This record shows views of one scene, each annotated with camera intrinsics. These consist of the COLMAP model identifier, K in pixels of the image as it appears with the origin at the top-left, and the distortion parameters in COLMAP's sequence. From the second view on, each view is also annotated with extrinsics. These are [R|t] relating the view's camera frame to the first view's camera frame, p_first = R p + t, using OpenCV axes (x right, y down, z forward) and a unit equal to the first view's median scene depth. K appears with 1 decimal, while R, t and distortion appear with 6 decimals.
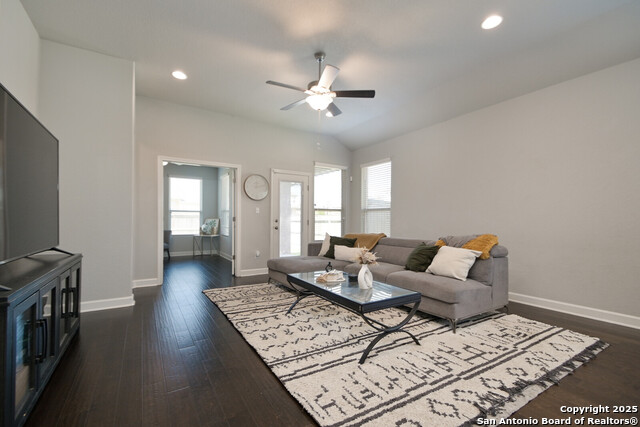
lens RADIAL K [[284.7, 0, 308.5], [0, 284.7, 218.3], [0, 0, 1]] dist [0.013208, -0.001658]
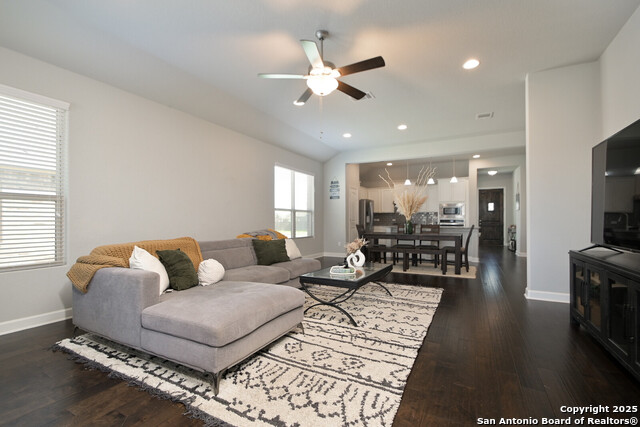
lens RADIAL K [[284.7, 0, 321.2], [0, 284.7, 217.2], [0, 0, 1]] dist [0.013208, -0.001658]
pose [[-0.526534, 0.005463, 0.850137, -0.397171], [-0.004043, 0.999952, -0.008930, 0.004799], [-0.850145, -0.008139, -0.526486, 0.815390]]
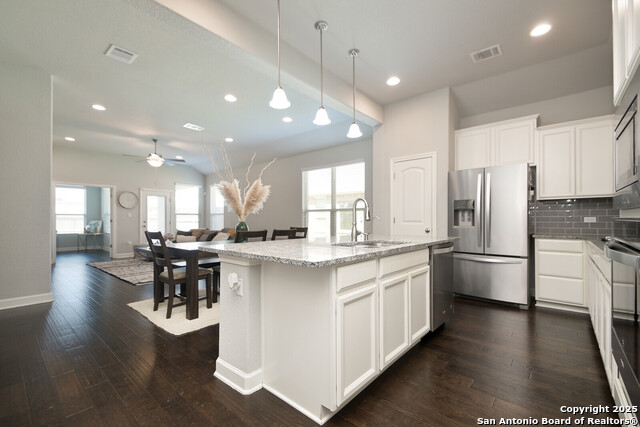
lens RADIAL K [[284.7, 0, 316.9], [0, 284.7, 217.6], [0, 0, 1]] dist [0.013208, -0.001658]
pose [[0.949694, -0.004935, 0.313139, 0.274667], [0.006210, 0.999976, -0.003075, -0.002562], [-0.313117, 0.004865, 0.949702, -0.722787]]
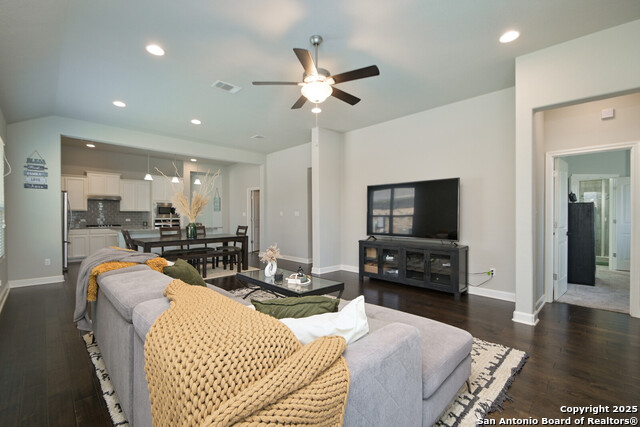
lens RADIAL K [[284.7, 0, 314.2], [0, 284.7, 215.7], [0, 0, 1]] dist [0.013208, -0.001658]
pose [[-0.969683, -0.004906, -0.244318, 0.159470], [-0.004963, 0.999988, -0.000385, -0.022183], [0.244317, 0.000839, -0.969695, 1.028123]]
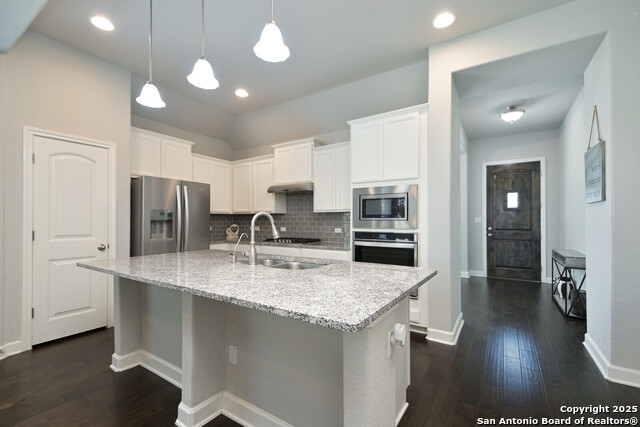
lens RADIAL K [[284.7, 0, 313.2], [0, 284.7, 217.5], [0, 0, 1]] dist [0.013208, -0.001658]
pose [[-0.439596, 0.008793, 0.898152, 0.117694], [-0.002457, 0.999937, -0.010992, -0.020876], [-0.898192, -0.007039, -0.439547, -0.243780]]
